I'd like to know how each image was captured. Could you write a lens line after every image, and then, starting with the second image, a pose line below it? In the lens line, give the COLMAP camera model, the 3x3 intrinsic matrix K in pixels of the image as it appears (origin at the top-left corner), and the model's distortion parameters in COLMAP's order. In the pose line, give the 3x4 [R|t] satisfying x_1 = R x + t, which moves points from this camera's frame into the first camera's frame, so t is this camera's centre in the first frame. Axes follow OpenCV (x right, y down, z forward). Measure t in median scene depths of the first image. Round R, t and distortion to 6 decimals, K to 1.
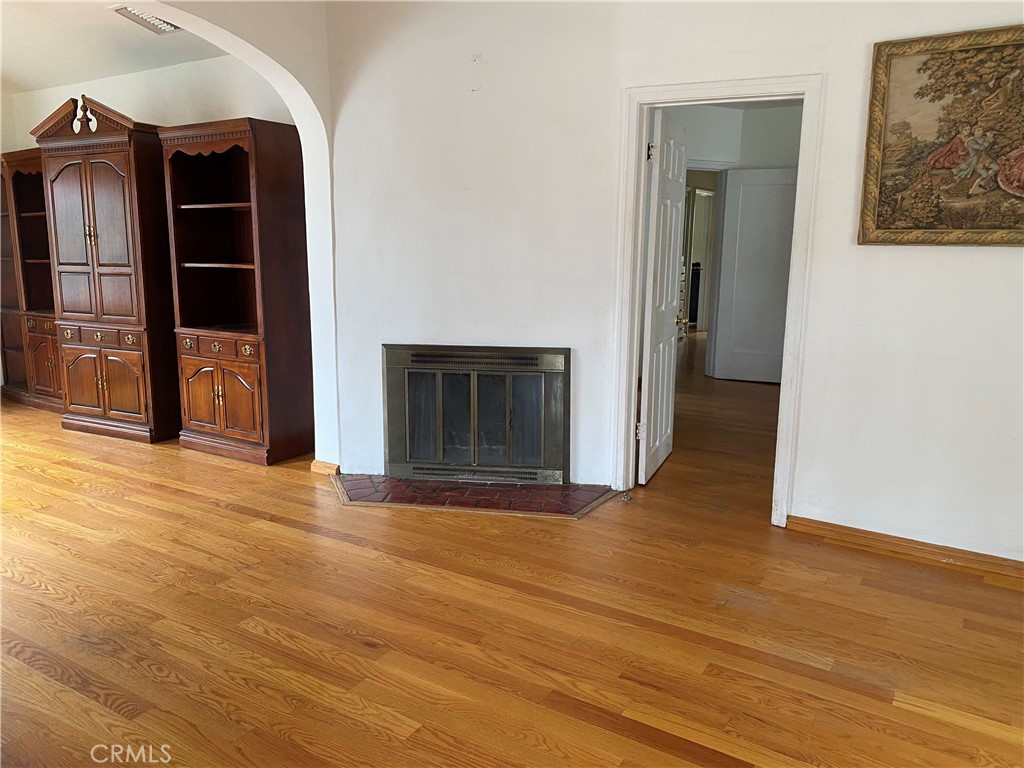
lens RADIAL K [[776.6, 0, 510.1], [0, 776.6, 374.9], [0, 0, 1]] dist [0.016939, -0.019207]
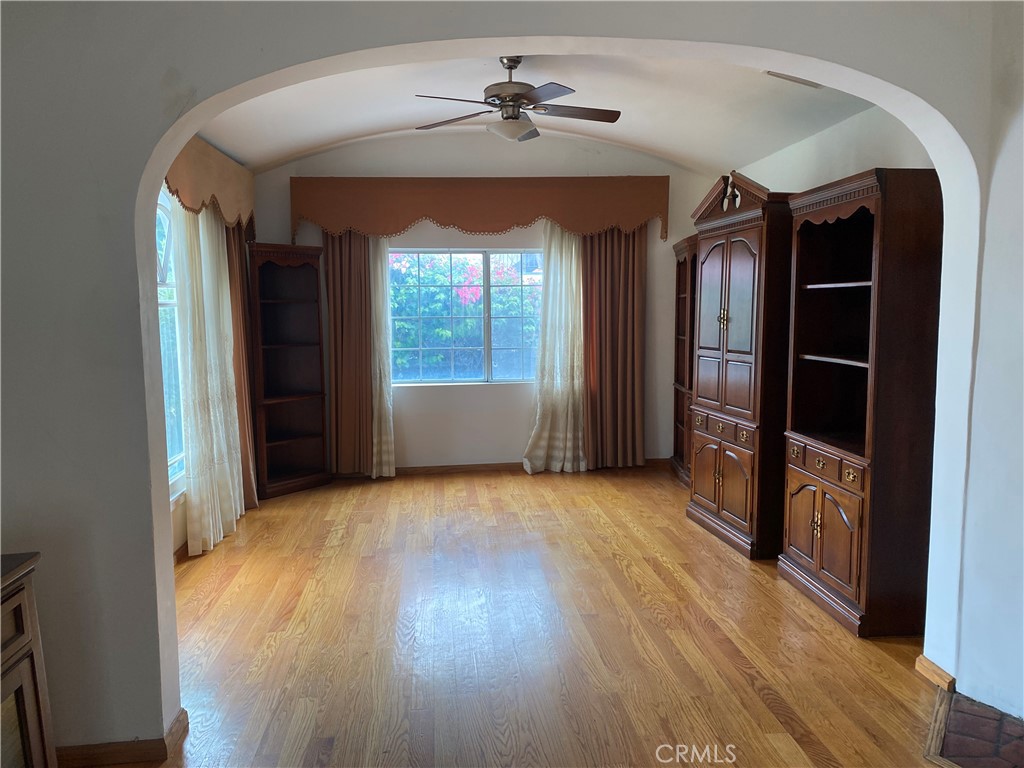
lens RADIAL K [[776.6, 0, 507.7], [0, 776.6, 376.8], [0, 0, 1]] dist [0.016939, -0.019207]
pose [[0.604116, 0.065117, -0.794231, 0.062347], [-0.127930, 0.991654, -0.016004, -0.085778], [0.786561, 0.111274, 0.607404, 0.330355]]
